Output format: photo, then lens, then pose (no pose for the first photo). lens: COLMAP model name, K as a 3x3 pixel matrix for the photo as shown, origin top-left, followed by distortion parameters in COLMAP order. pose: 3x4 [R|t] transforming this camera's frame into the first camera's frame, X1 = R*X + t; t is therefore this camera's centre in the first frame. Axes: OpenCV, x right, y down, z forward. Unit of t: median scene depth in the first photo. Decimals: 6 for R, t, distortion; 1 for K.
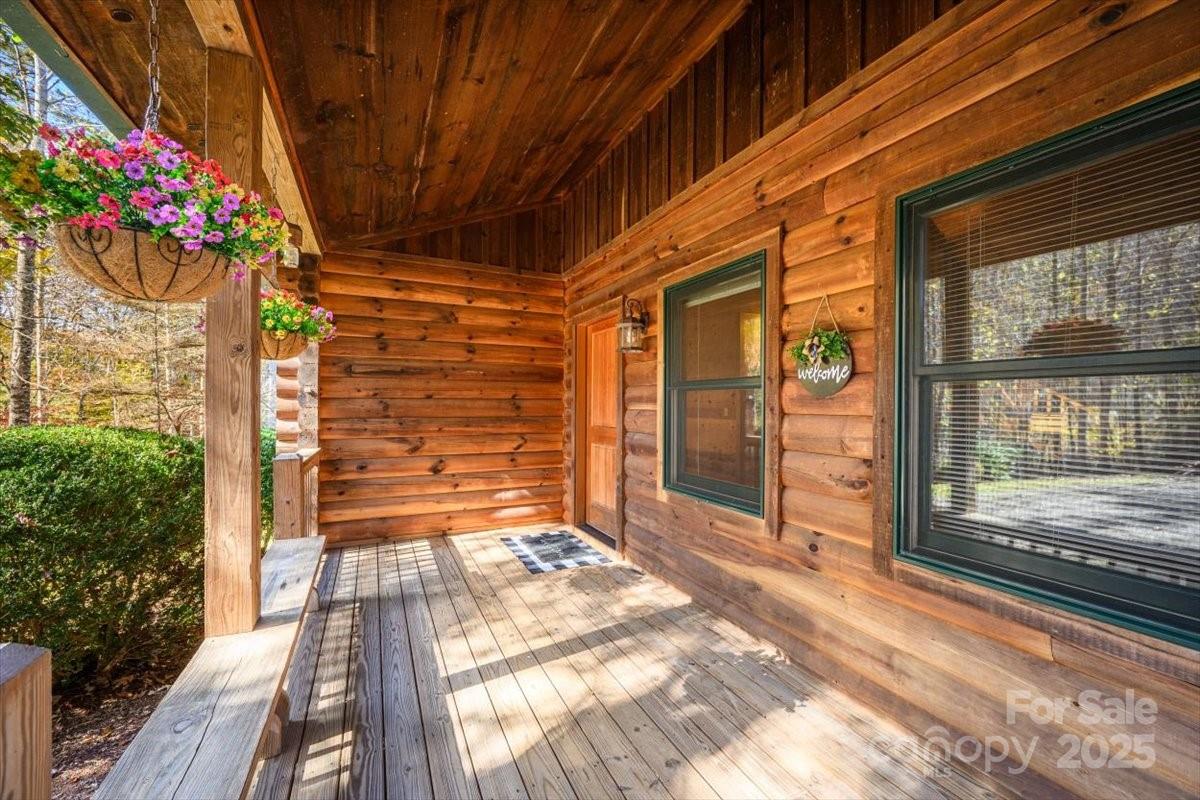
lens RADIAL K [[470.2, 0, 597.1], [0, 470.2, 402.0], [0, 0, 1]] dist [-0.001432, -0.000138]
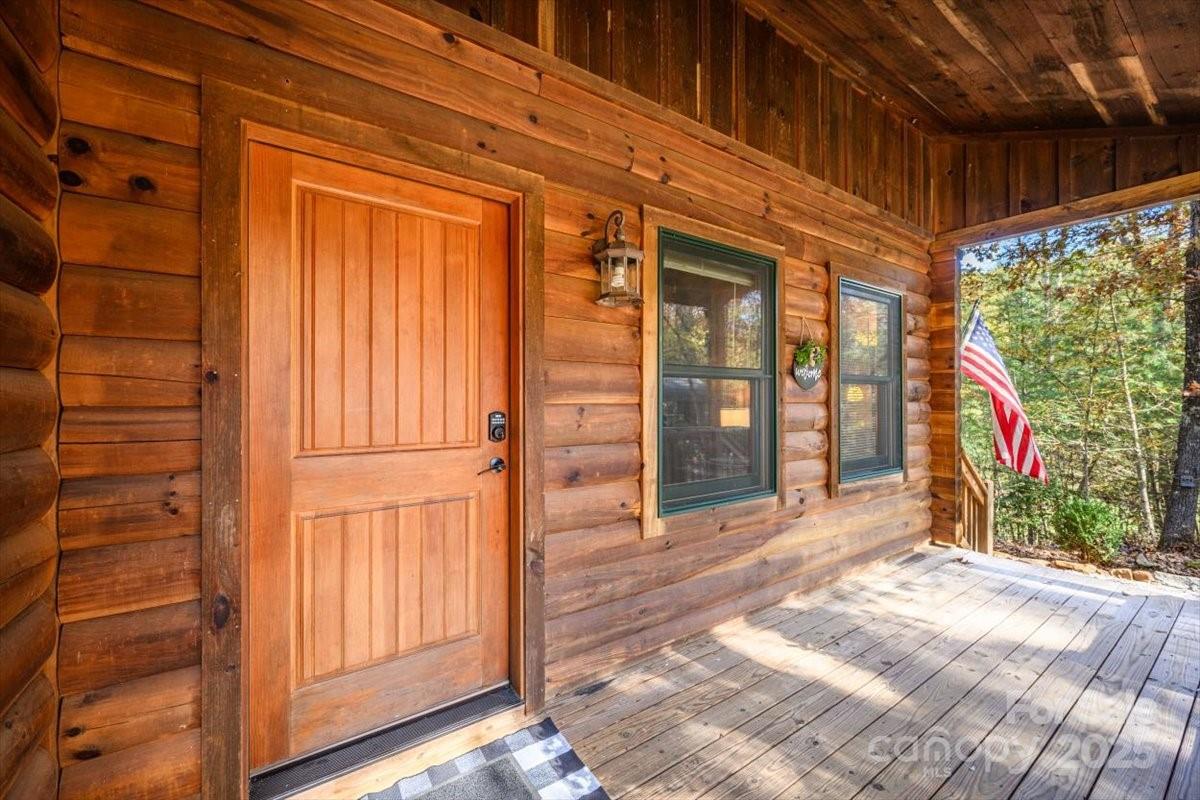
lens RADIAL K [[470.2, 0, 597.1], [0, 470.2, 402.0], [0, 0, 1]] dist [-0.001432, -0.000138]
pose [[-0.154119, -0.004169, 0.988043, -0.719756], [0.001462, 0.999989, 0.004447, 0.016454], [-0.988051, 0.002130, -0.154112, 1.636945]]
